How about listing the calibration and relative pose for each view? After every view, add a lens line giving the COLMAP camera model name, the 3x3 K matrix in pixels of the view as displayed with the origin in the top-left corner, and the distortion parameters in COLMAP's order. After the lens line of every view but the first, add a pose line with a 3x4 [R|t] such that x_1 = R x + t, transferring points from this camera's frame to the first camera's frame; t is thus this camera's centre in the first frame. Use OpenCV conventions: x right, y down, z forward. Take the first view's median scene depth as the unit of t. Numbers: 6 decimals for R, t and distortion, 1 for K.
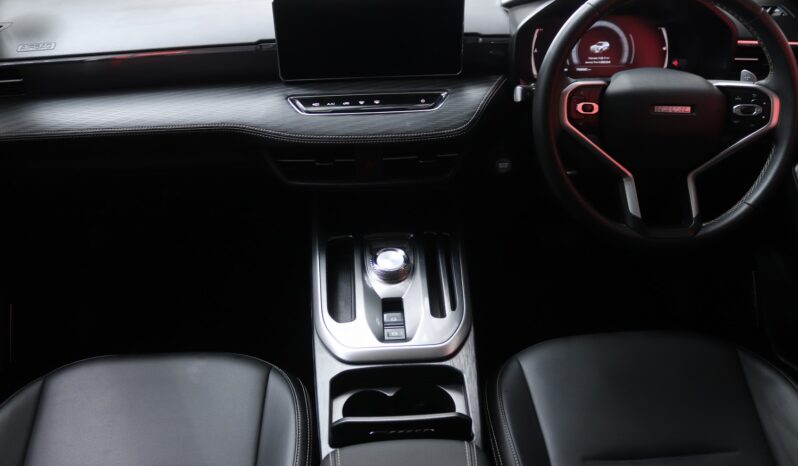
lens RADIAL K [[675.7, 0, 399.0], [0, 675.7, 233.0], [0, 0, 1]] dist [-0.180313, 0.112801]
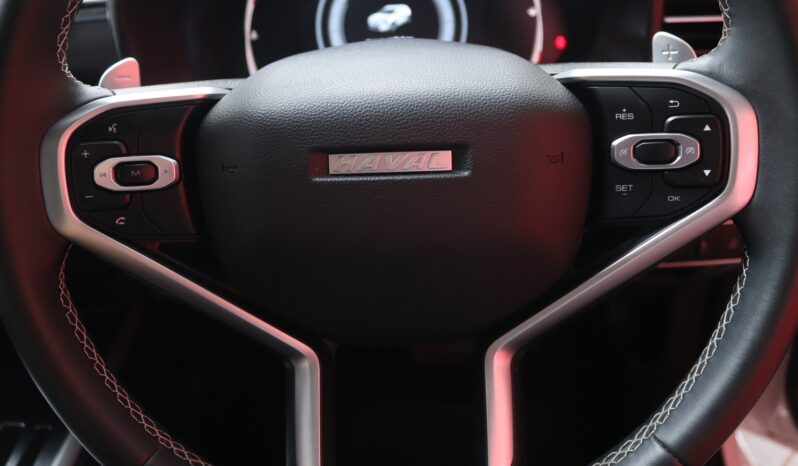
lens RADIAL K [[675.7, 0, 399.0], [0, 675.7, 233.0], [0, 0, 1]] dist [-0.180313, 0.112801]
pose [[0.998344, -0.025786, -0.051419, 0.428952], [0.024298, 0.999274, -0.029352, -0.143922], [0.052139, 0.028054, 0.998246, 0.671007]]
